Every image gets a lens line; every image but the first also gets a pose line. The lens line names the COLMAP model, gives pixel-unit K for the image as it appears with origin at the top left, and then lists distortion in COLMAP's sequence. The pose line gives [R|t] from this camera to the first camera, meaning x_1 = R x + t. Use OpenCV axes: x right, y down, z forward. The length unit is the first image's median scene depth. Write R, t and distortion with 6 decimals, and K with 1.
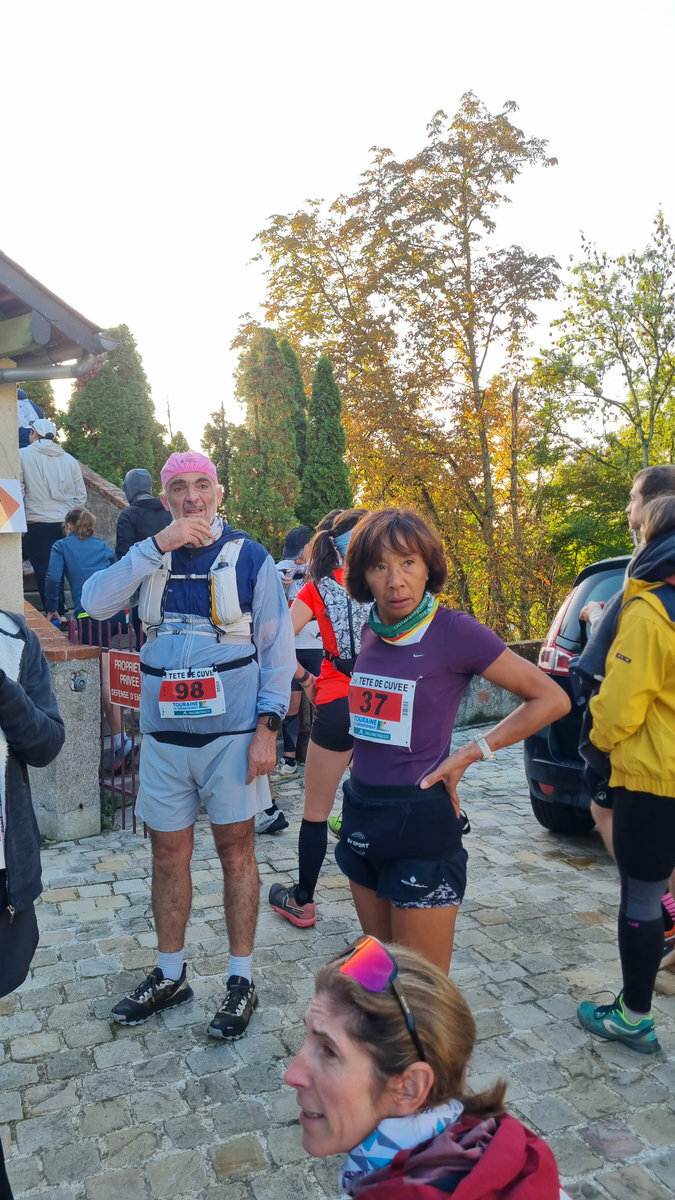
lens RADIAL K [[909.9, 0, 330.5], [0, 909.9, 596.2], [0, 0, 1]] dist [0.071658, -0.056760]
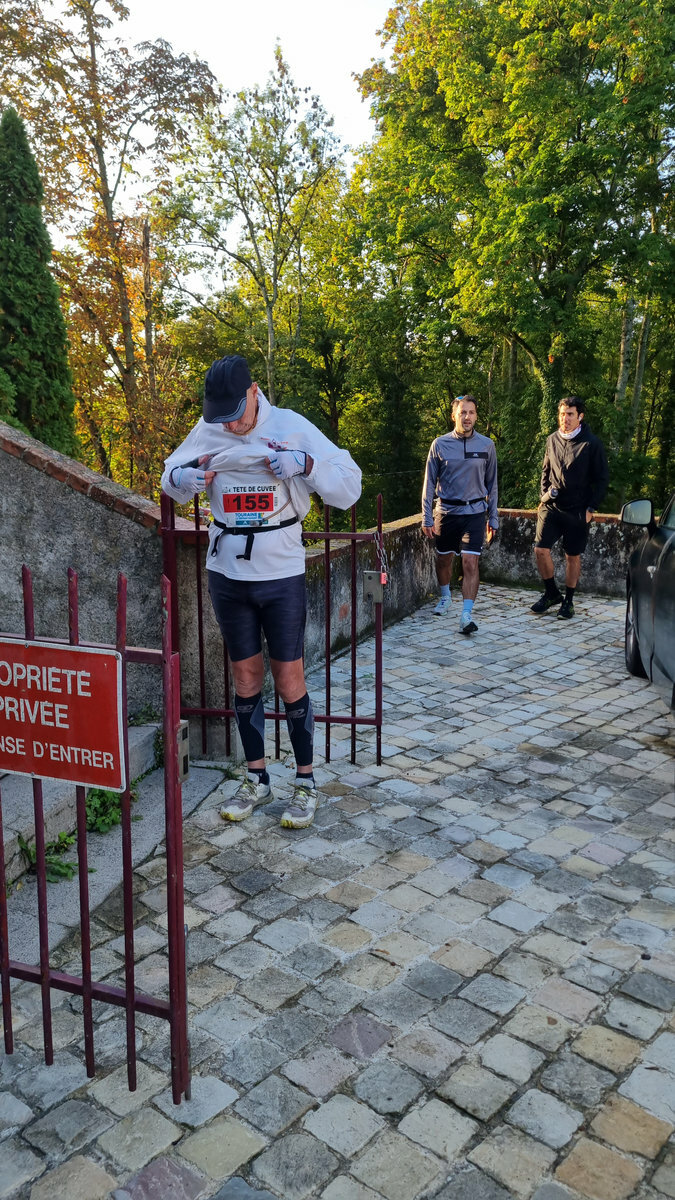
lens RADIAL K [[909.9, 0, 330.5], [0, 909.9, 596.2], [0, 0, 1]] dist [0.071658, -0.056760]
pose [[0.899249, -0.060913, 0.433176, -0.198140], [-0.001624, 0.989786, 0.142554, -0.009975], [-0.437435, -0.128895, 0.889965, 0.433856]]
